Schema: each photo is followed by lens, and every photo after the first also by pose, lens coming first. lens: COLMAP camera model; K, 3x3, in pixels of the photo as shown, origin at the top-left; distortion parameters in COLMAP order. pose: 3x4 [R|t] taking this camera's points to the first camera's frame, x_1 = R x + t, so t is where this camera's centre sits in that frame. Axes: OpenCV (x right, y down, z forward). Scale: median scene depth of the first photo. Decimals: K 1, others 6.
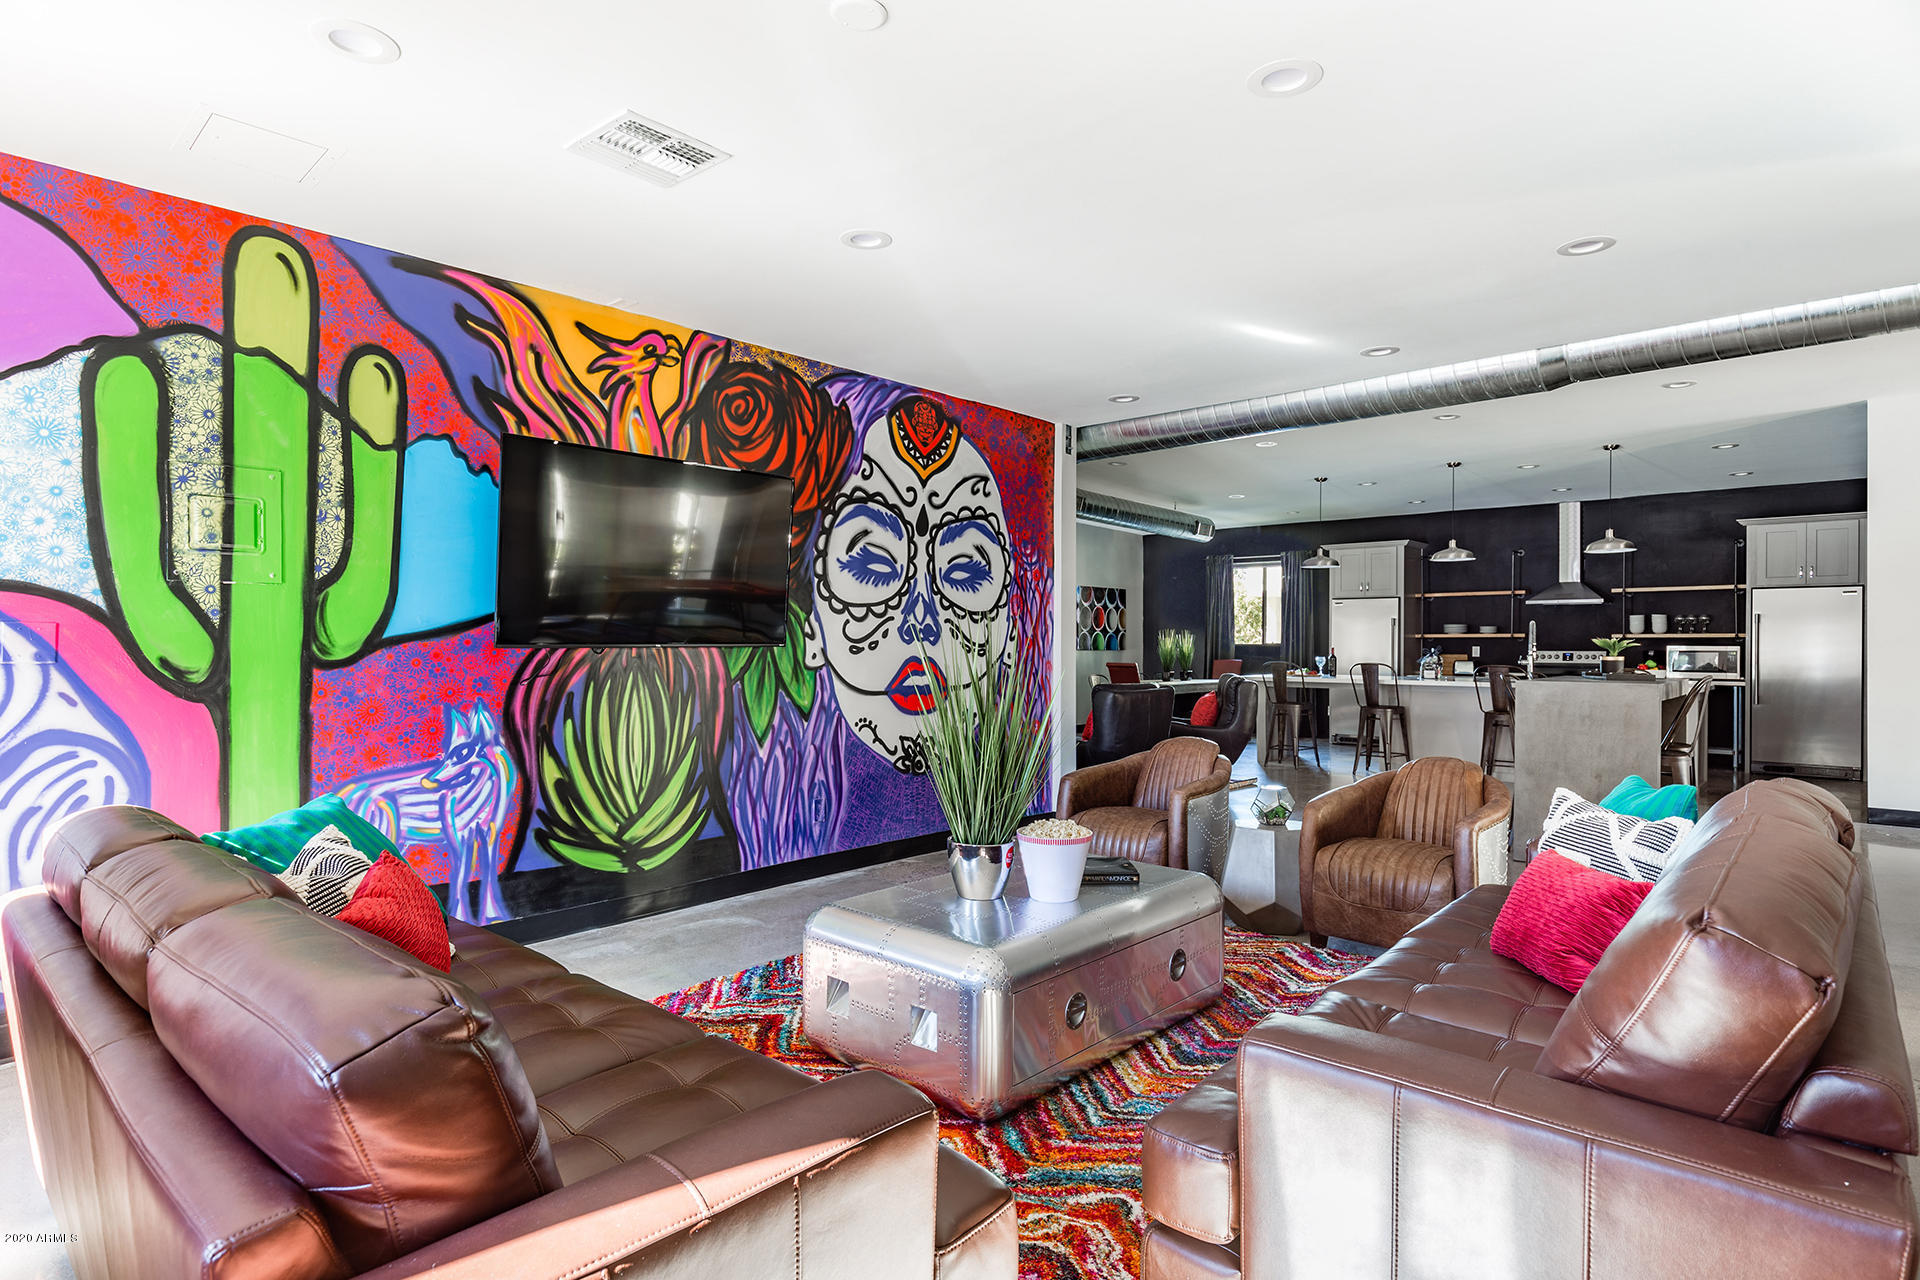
lens RADIAL K [[1002.1, 0, 962.4], [0, 1002.1, 646.5], [0, 0, 1]] dist [-0.002564, -0.000728]
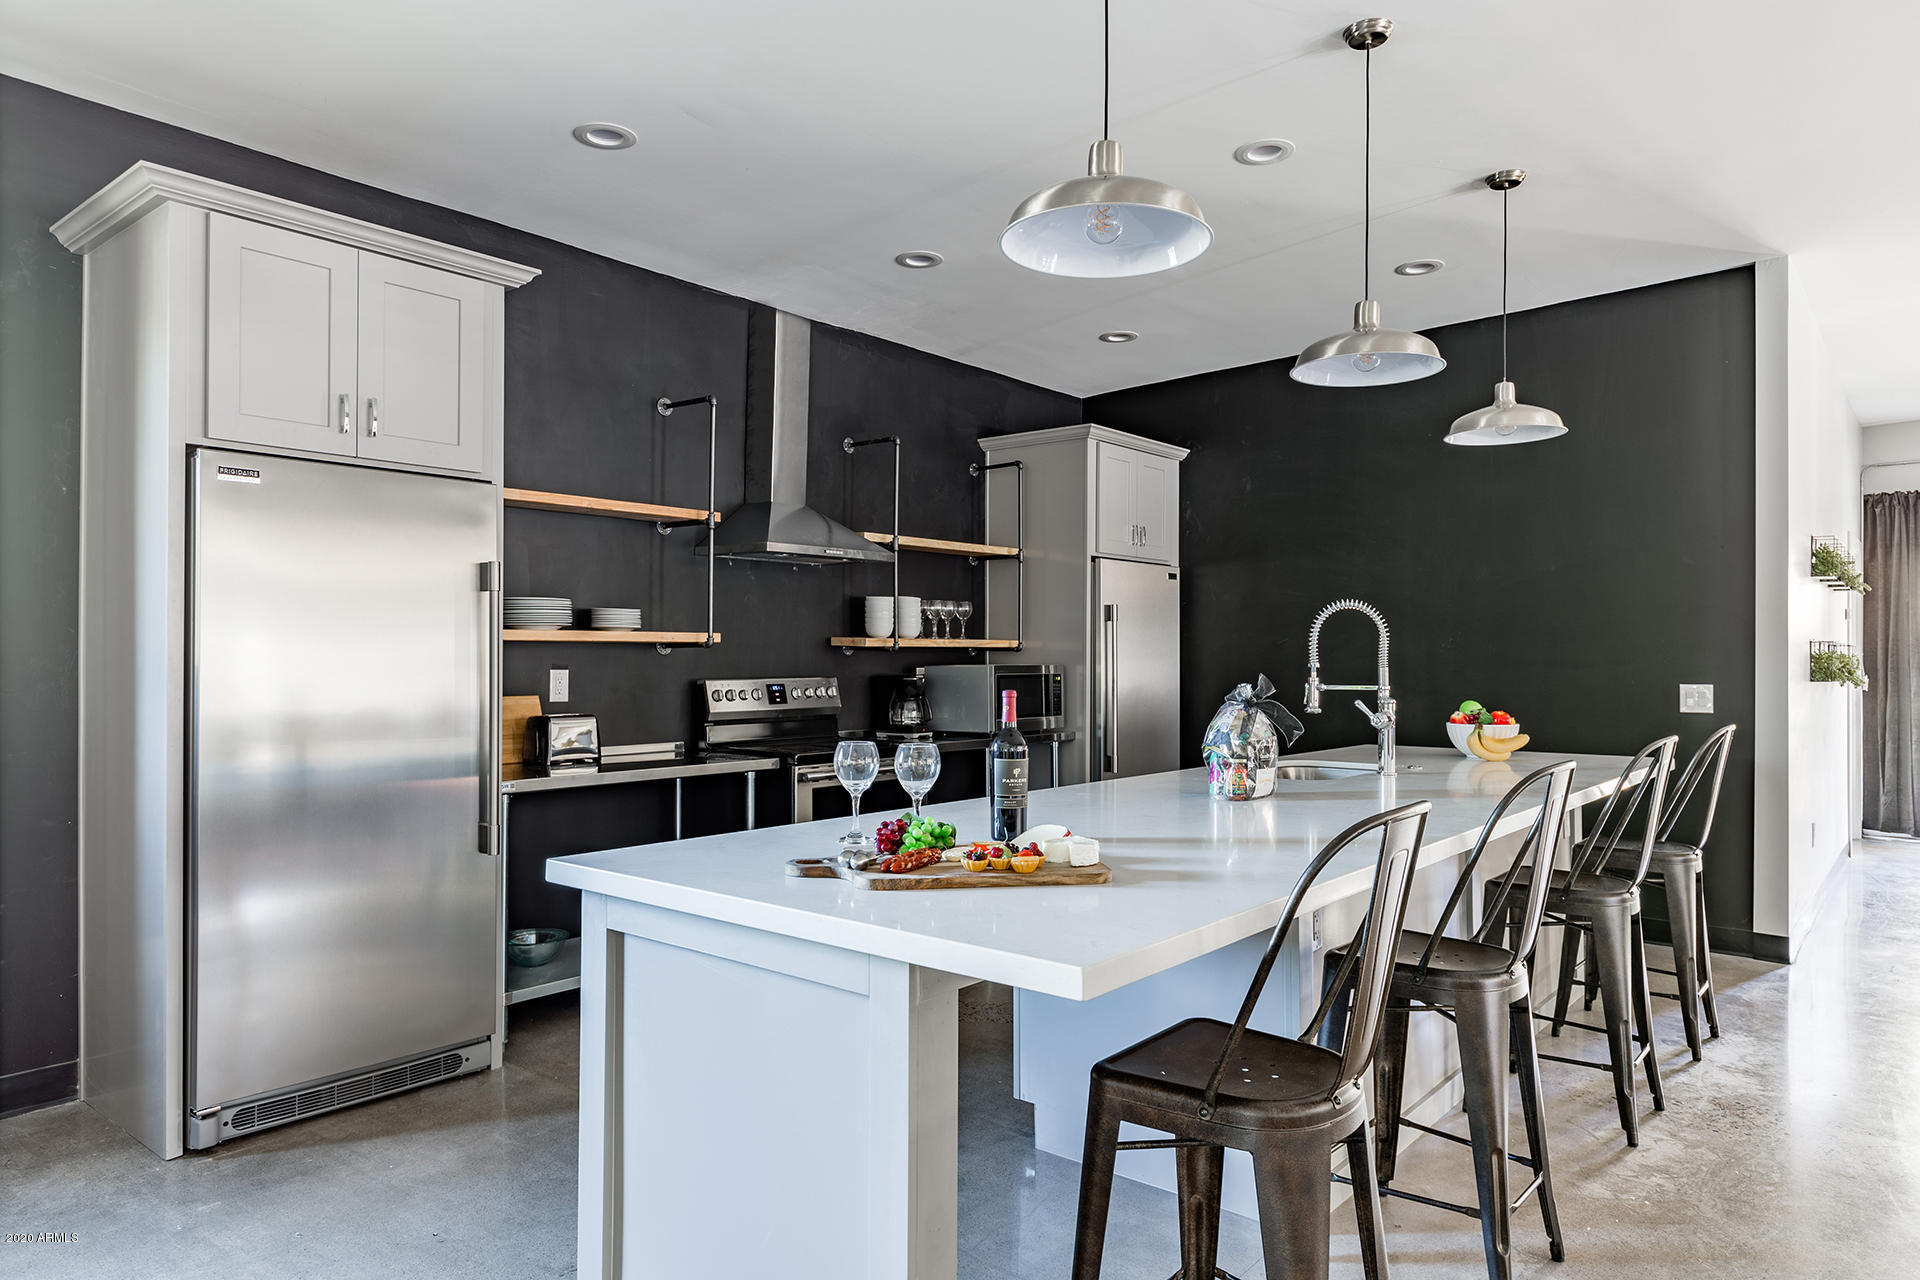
lens RADIAL K [[1183.4, 0, 960.0], [0, 1183.4, 640.0], [0, 0, 1]] dist [-0.000909, -0.002217]
pose [[-0.031784, 0.011516, 0.999428, 0.140310], [0.002072, 0.999932, -0.011456, -0.005629], [-0.999493, 0.001706, -0.031806, 0.971023]]
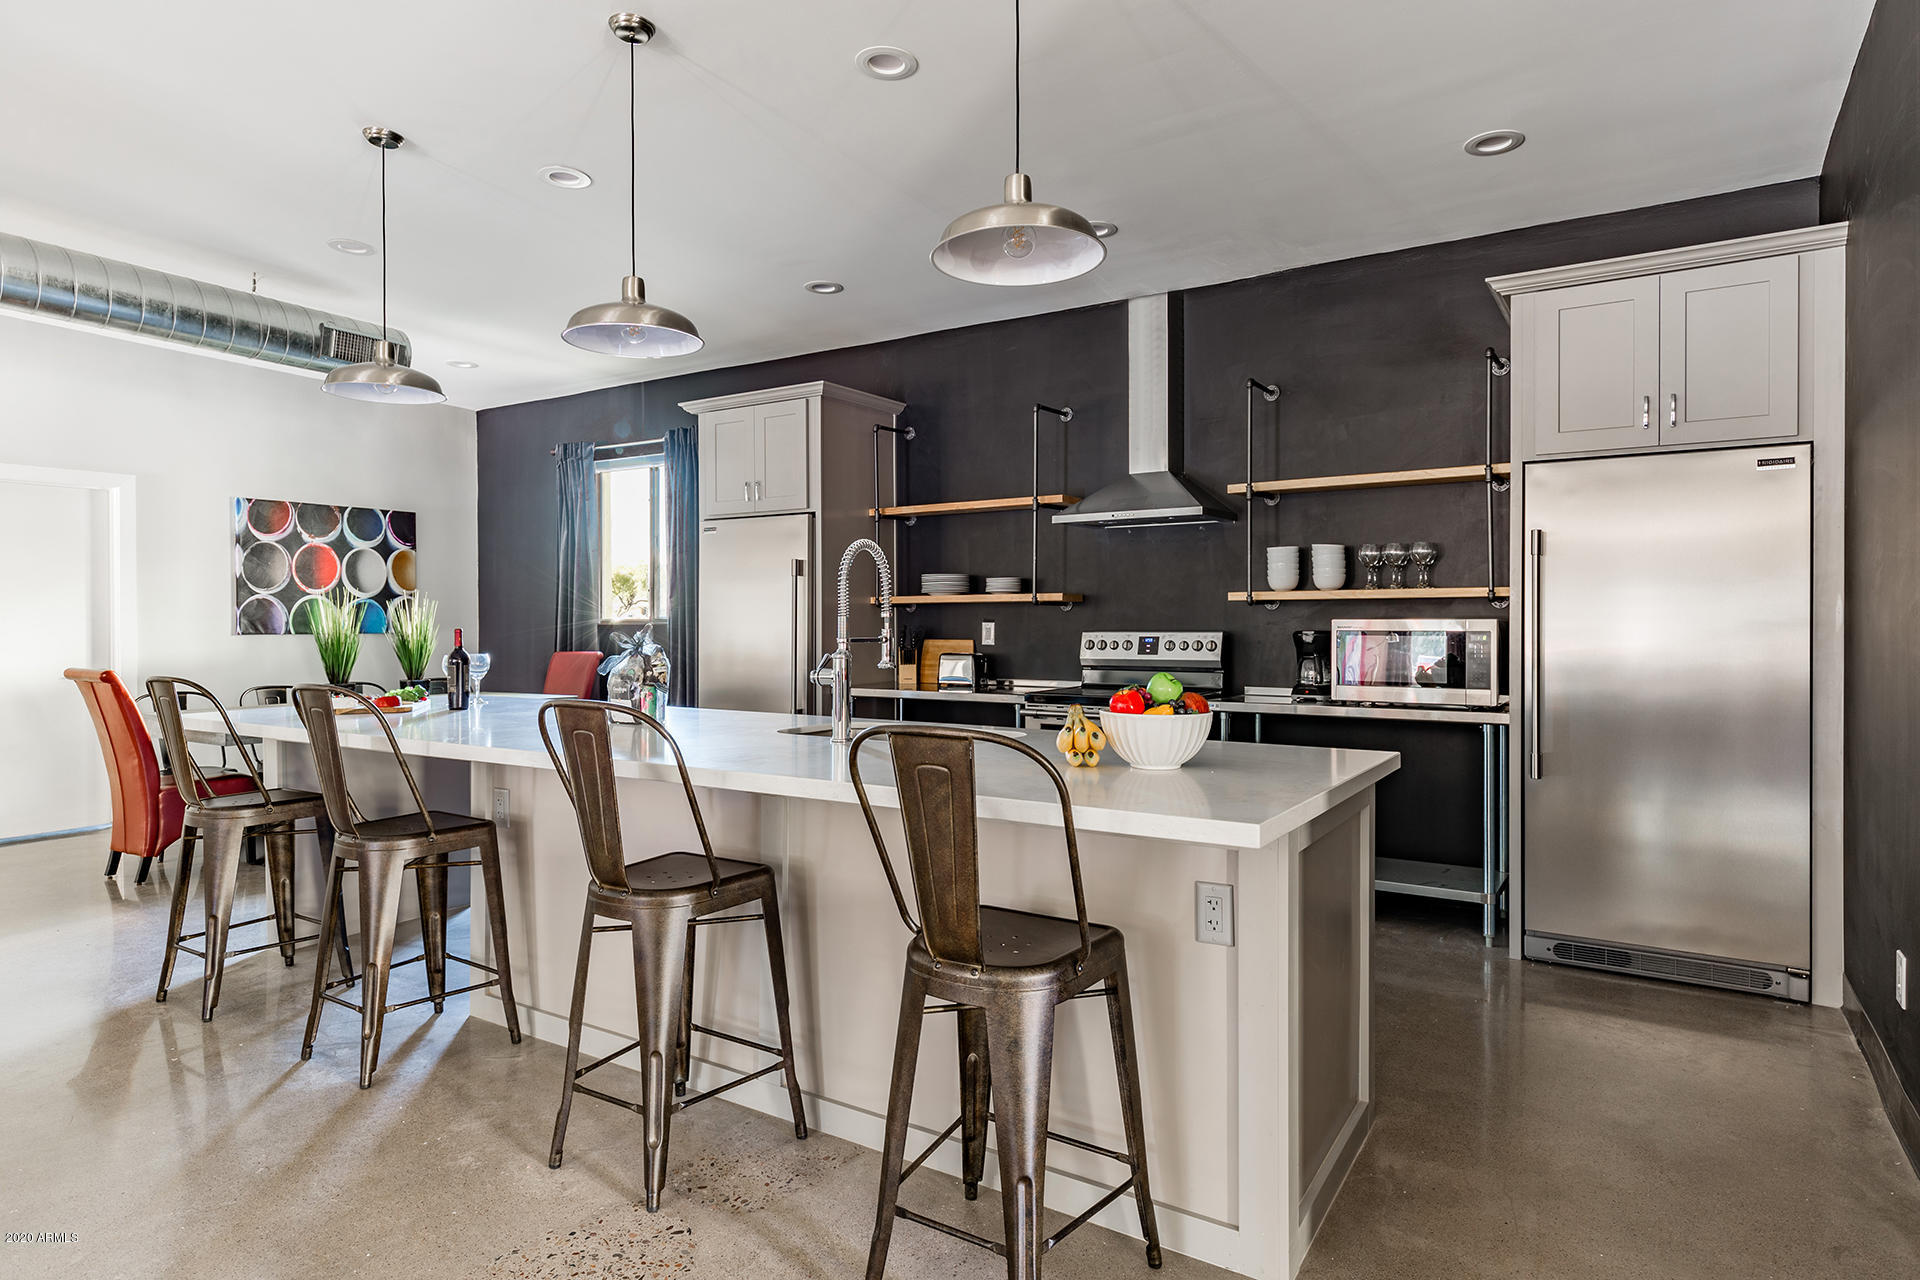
lens RADIAL K [[1059.6, 0, 958.9], [0, 1059.6, 617.9], [0, 0, 1]] dist [0.002239, 0.000014]
pose [[0.986966, -0.005087, 0.160847, 0.463121], [0.005860, 0.999973, -0.004330, -0.000164], [-0.160821, 0.005217, 0.986970, 0.575448]]
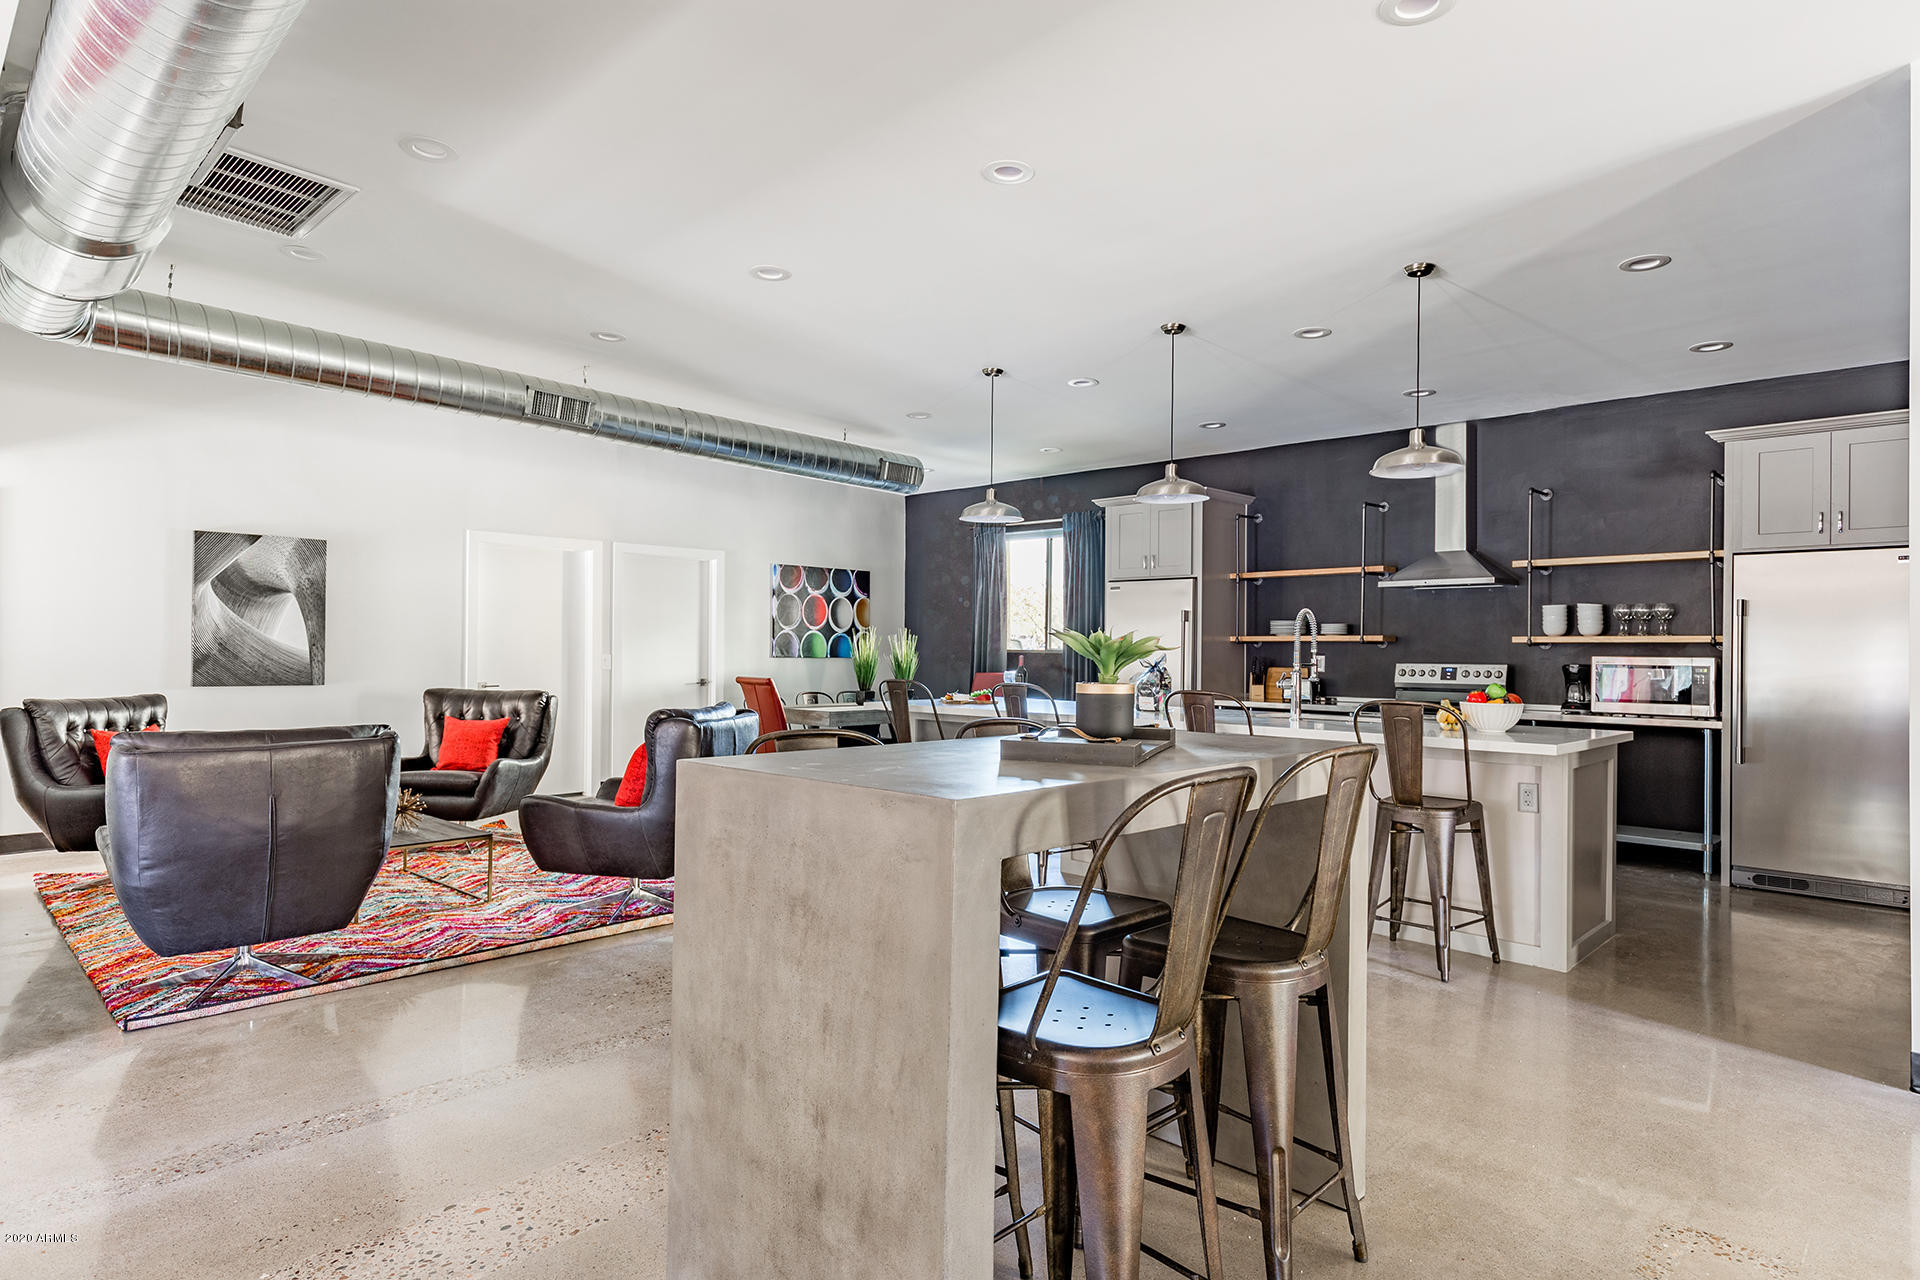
lens RADIAL K [[1056.5, 0, 960.0], [0, 1056.5, 640.0], [0, 0, 1]] dist [-0.000971, -0.000710]
pose [[0.999148, 0.006541, -0.040749, 0.342913], [-0.007077, 0.999890, -0.013016, 0.000340], [0.040660, 0.013294, 0.999085, 0.353705]]
